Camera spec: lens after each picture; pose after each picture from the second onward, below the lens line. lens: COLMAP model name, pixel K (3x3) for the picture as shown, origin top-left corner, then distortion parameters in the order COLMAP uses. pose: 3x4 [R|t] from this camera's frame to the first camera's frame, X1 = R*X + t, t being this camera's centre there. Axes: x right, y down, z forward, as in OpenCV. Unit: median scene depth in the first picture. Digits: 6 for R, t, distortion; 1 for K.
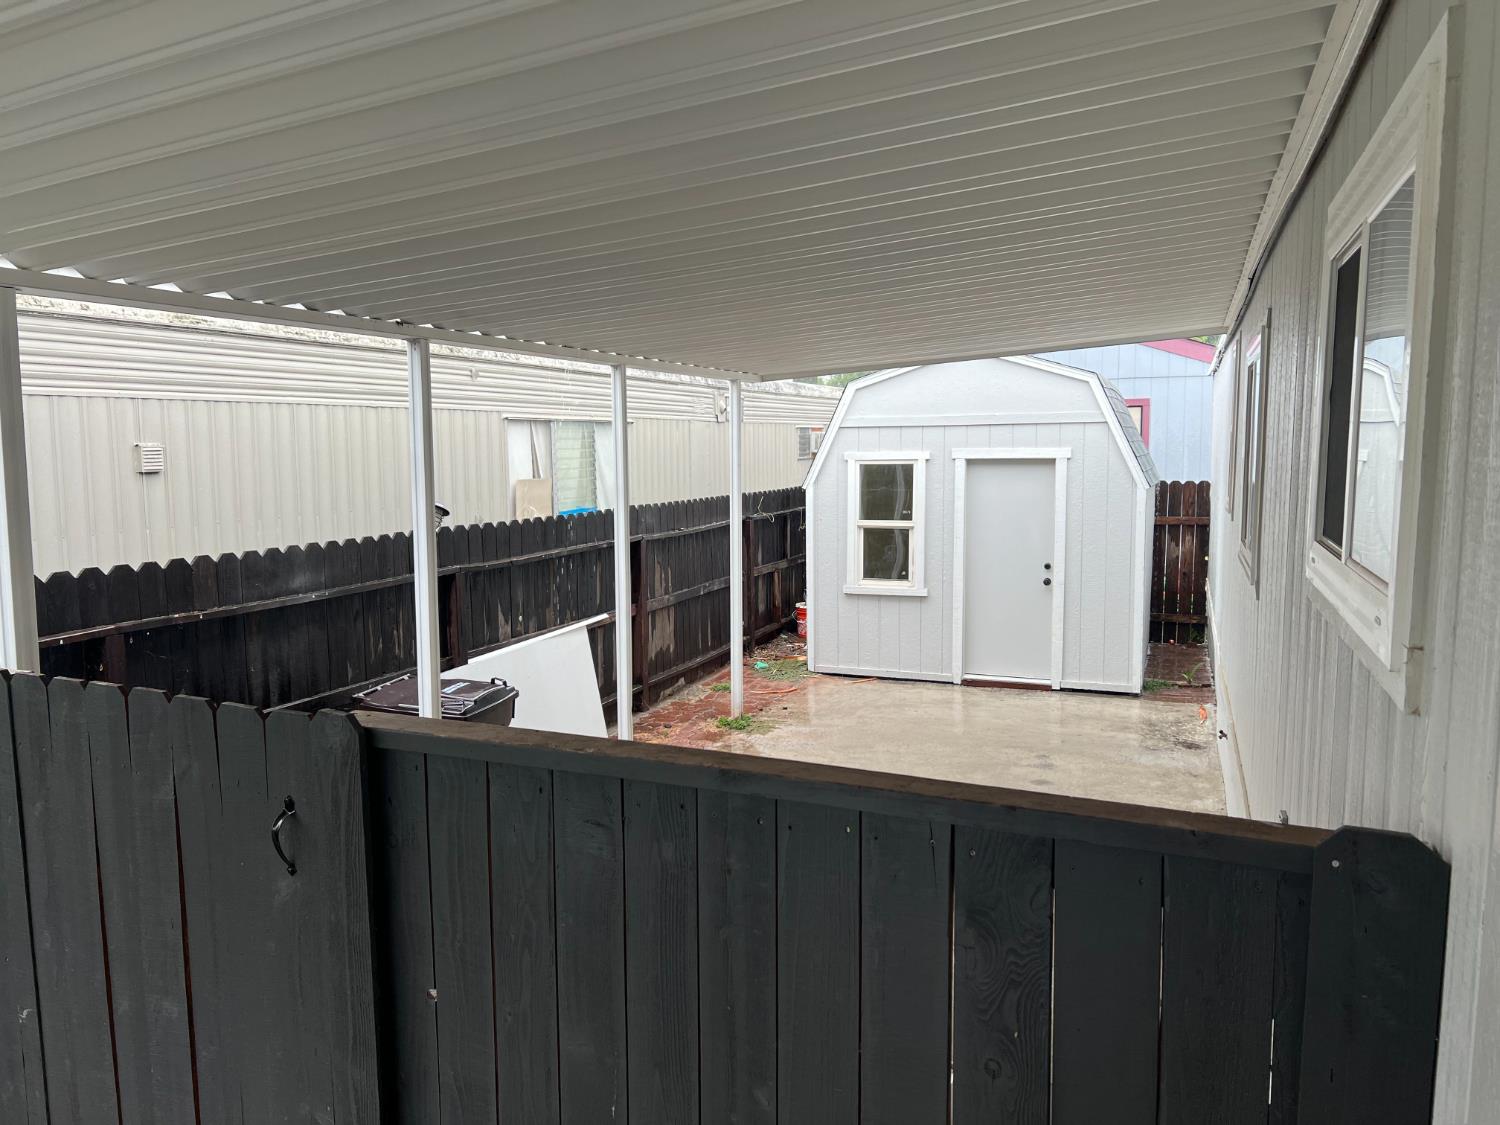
lens RADIAL K [[1132.4, 0, 740.6], [0, 1132.4, 563.3], [0, 0, 1]] dist [0.054726, -0.054449]
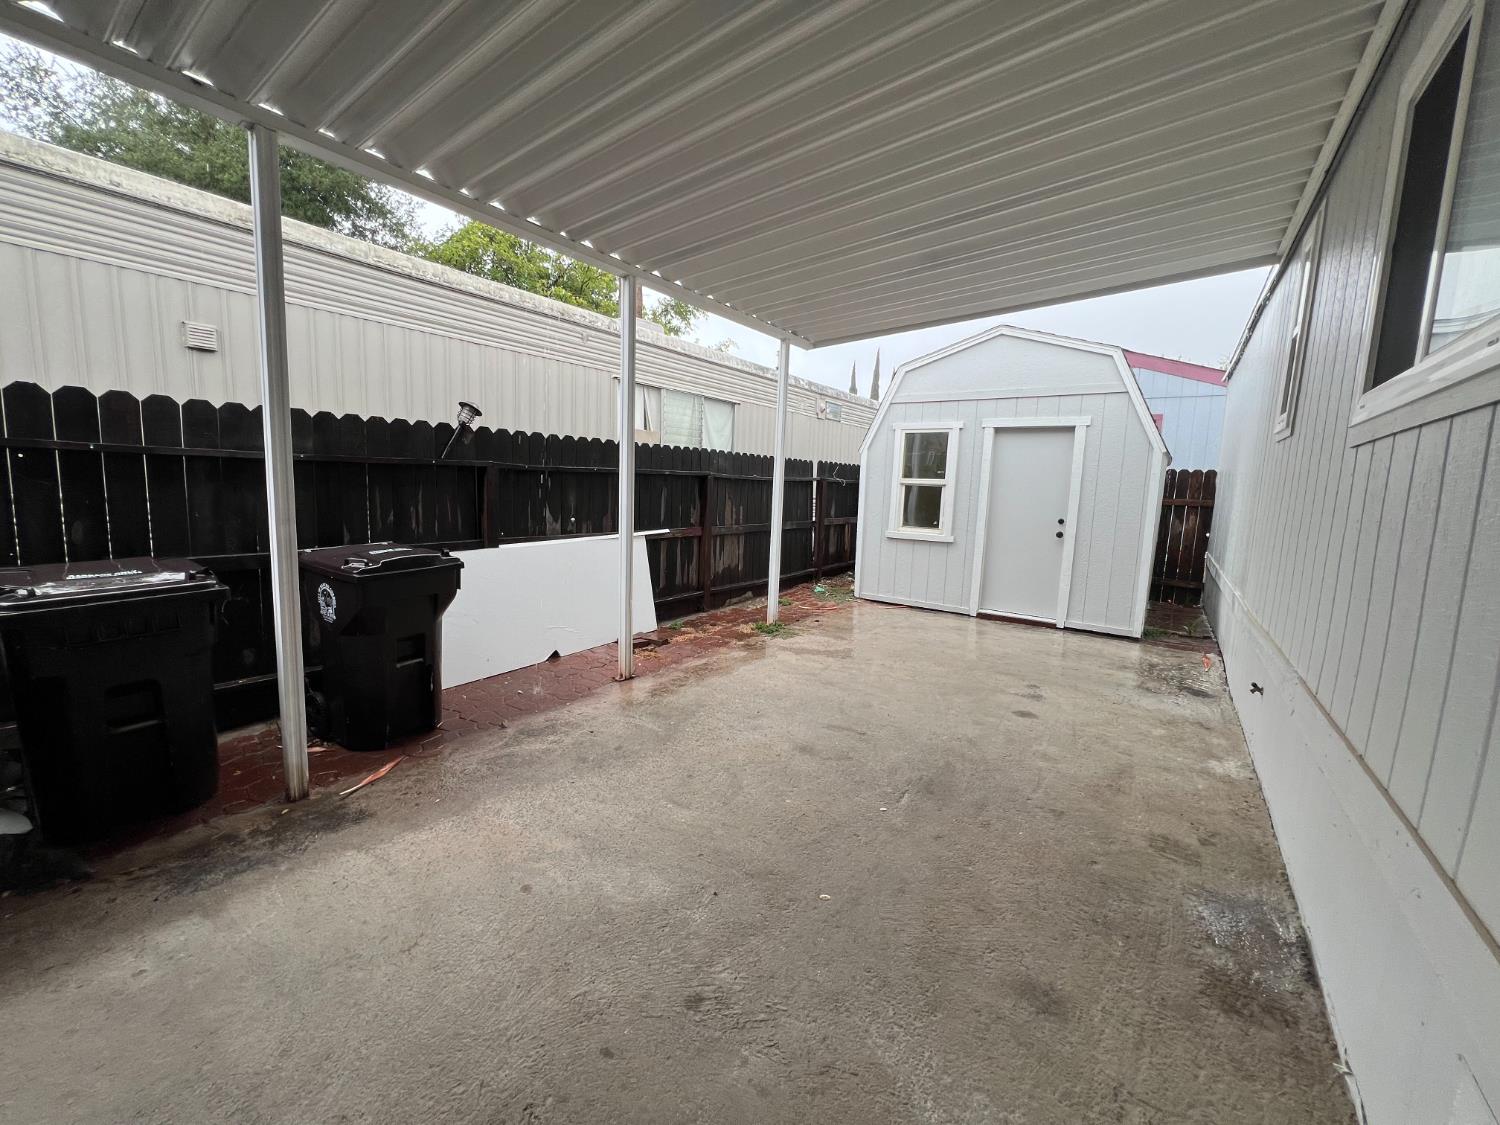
lens RADIAL K [[598.8, 0, 752.8], [0, 598.8, 559.5], [0, 0, 1]] dist [-0.004513, 0.001197]
pose [[0.970567, 0.072427, -0.229682, 0.110346], [-0.068981, 0.997353, 0.023009, 0.049853], [0.230740, -0.006488, 0.972994, 0.341941]]
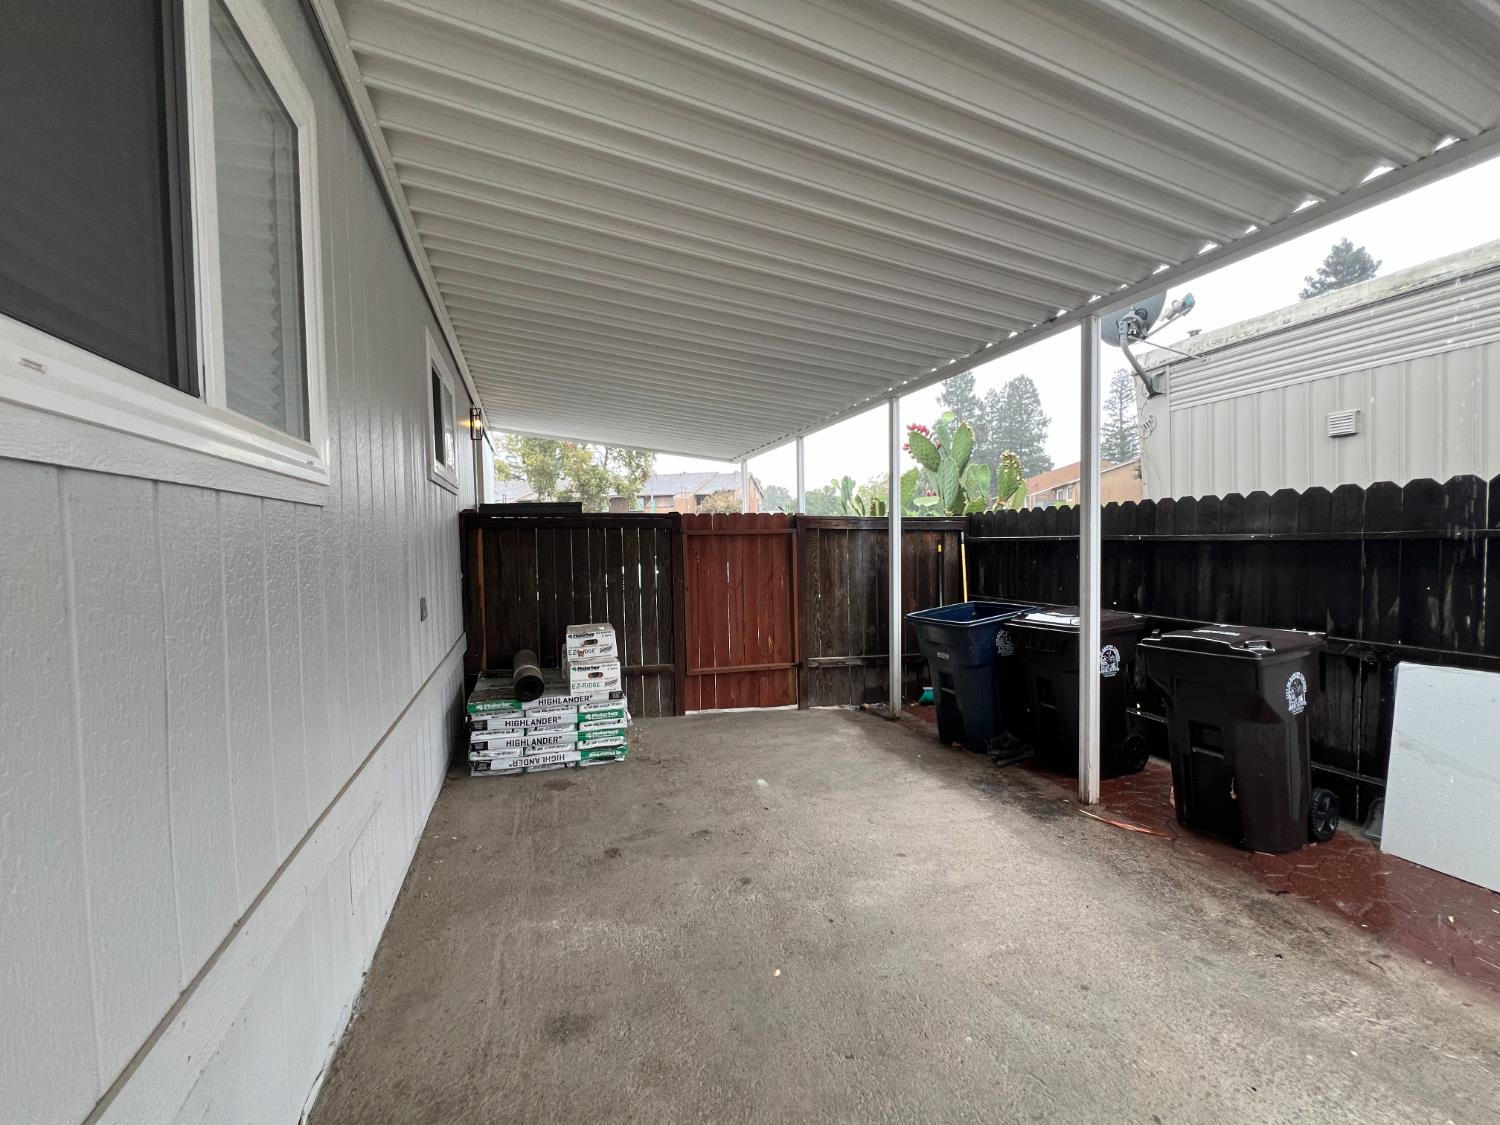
lens RADIAL K [[598.8, 0, 743.2], [0, 598.8, 557.1], [0, 0, 1]] dist [-0.004513, 0.001197]
pose [[-0.760866, 0.036600, -0.647876, 0.233249], [-0.050927, 0.991961, 0.115847, 0.003824], [0.646908, 0.121138, -0.752885, 0.681257]]
